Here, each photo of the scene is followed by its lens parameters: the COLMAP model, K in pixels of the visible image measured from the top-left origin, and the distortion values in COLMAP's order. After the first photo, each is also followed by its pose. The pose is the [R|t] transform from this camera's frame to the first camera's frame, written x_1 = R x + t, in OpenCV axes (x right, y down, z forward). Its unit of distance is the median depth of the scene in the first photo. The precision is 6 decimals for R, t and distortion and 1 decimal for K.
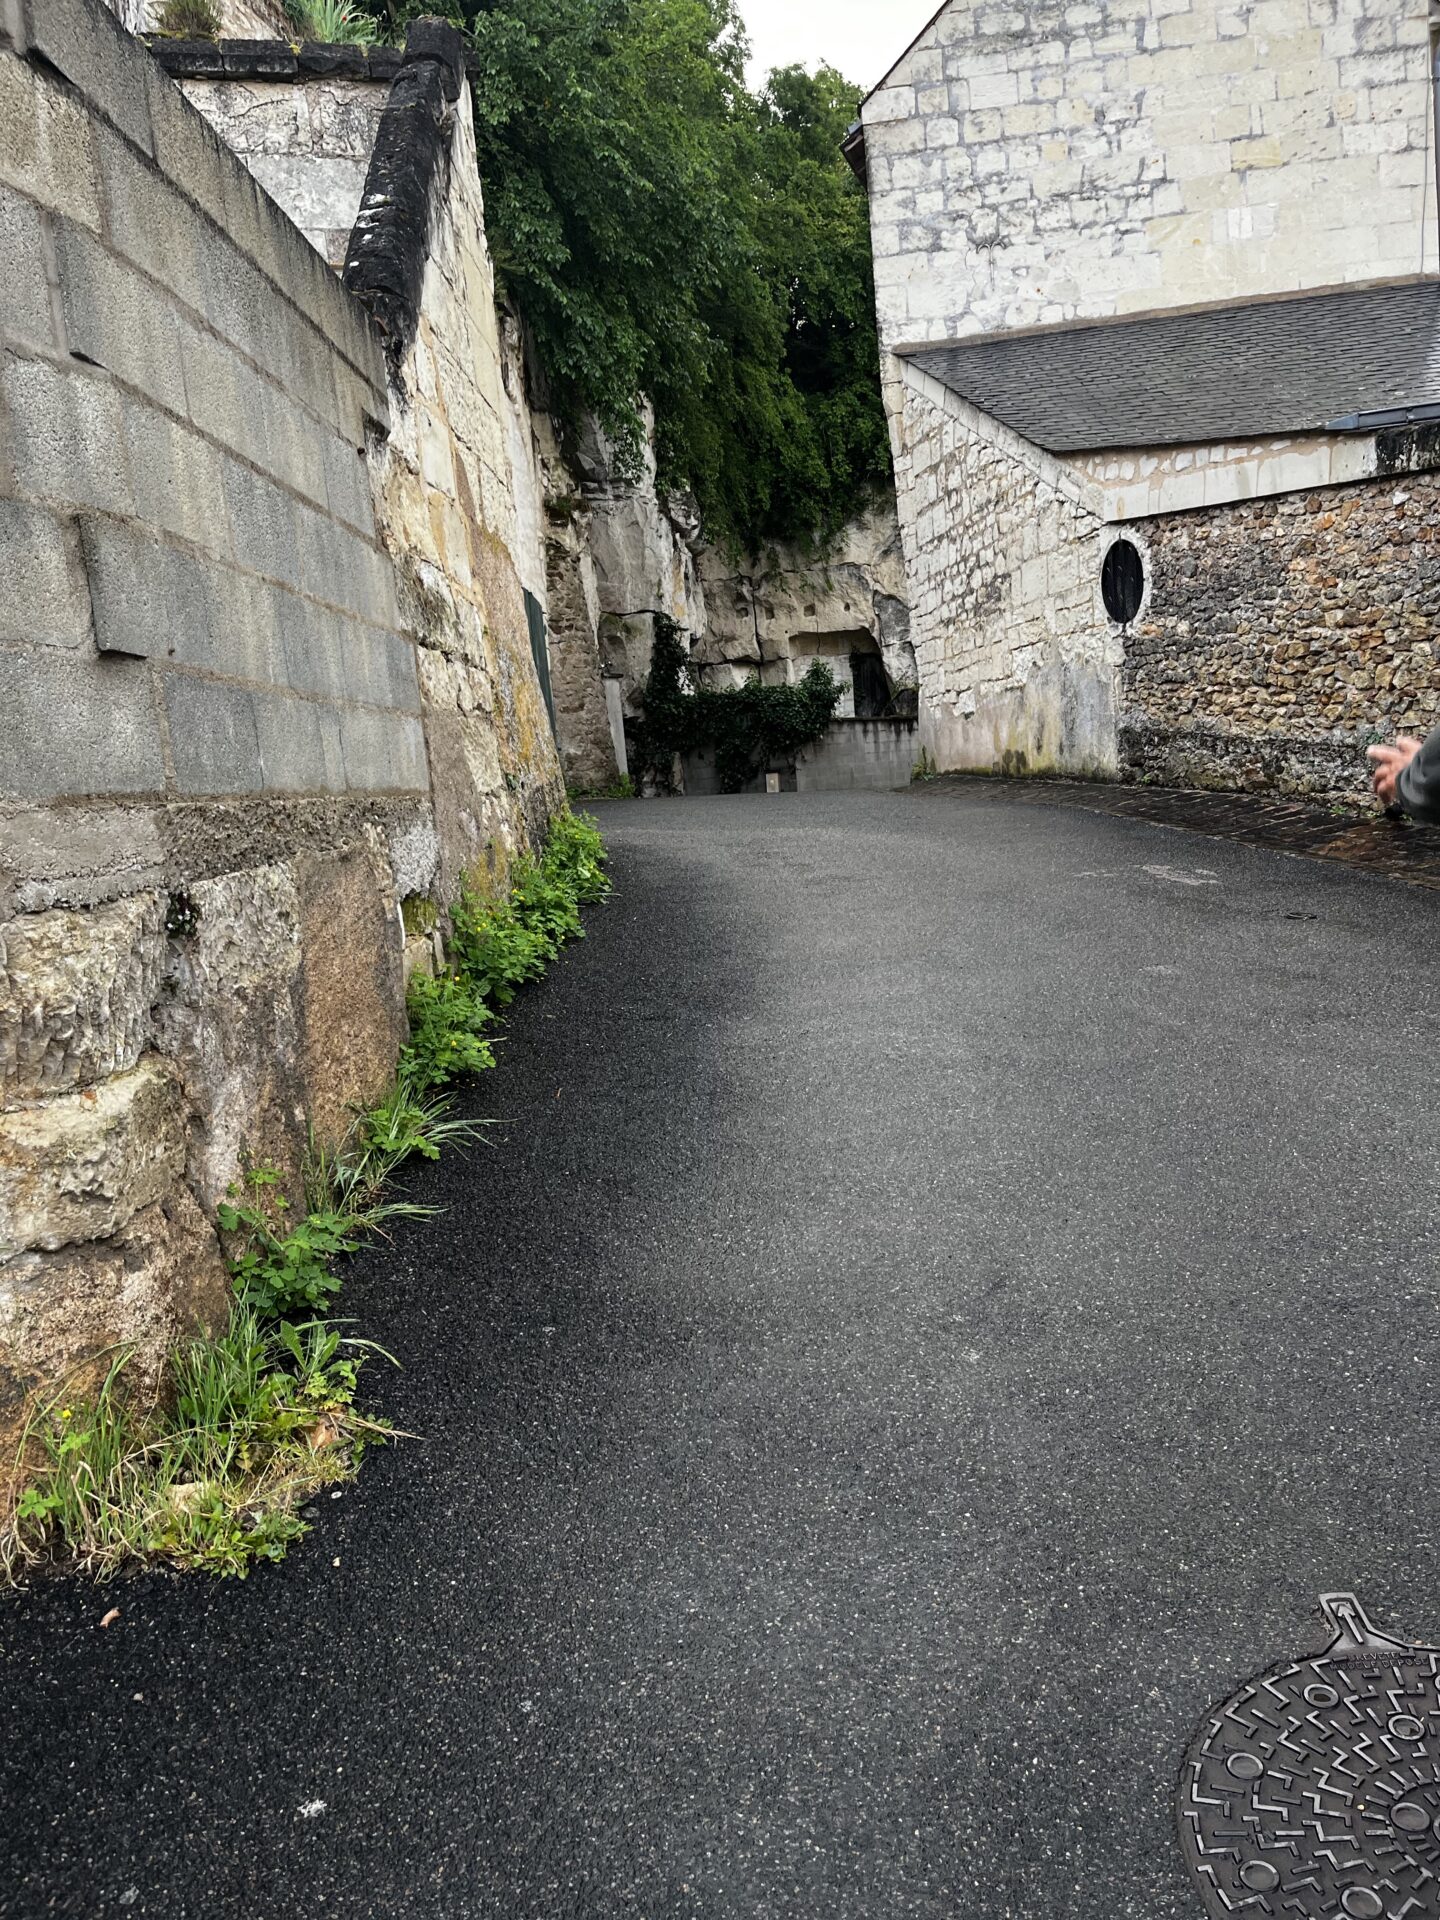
lens RADIAL K [[1354.9, 0, 720.0], [0, 1354.9, 960.0], [0, 0, 1]] dist [0.052656, -0.102729]
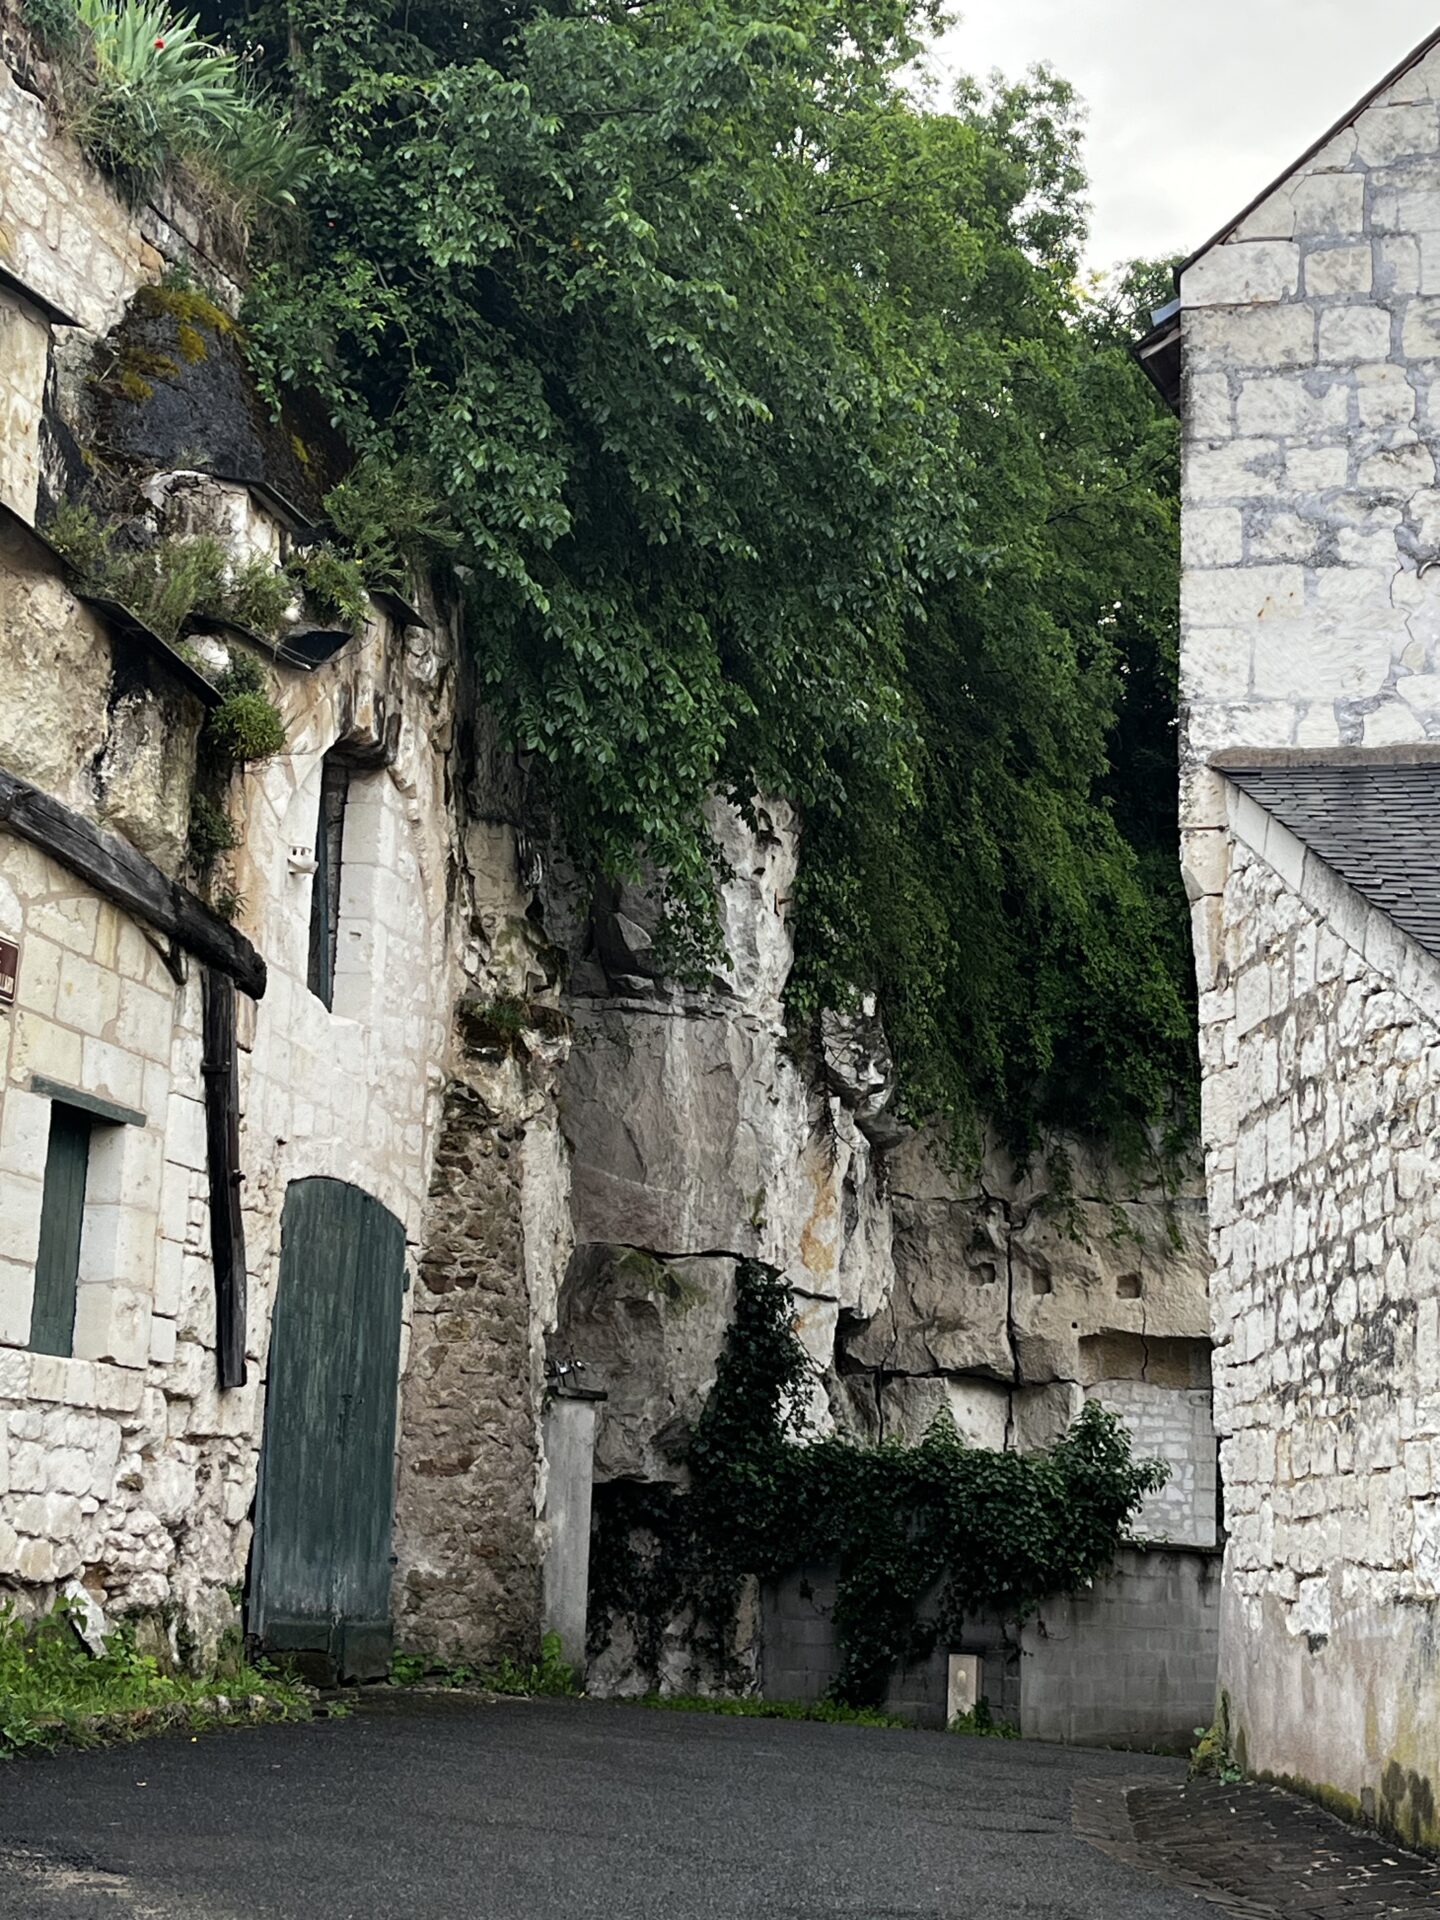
lens RADIAL K [[2786.7, 0, 720.0], [0, 2786.7, 960.0], [0, 0, 1]] dist [-0.009849, -0.024362]
pose [[0.986839, 0.099529, -0.127448, 0.081945], [-0.136936, 0.933551, -0.331256, -0.064363], [0.086010, 0.344348, 0.934894, 0.159067]]
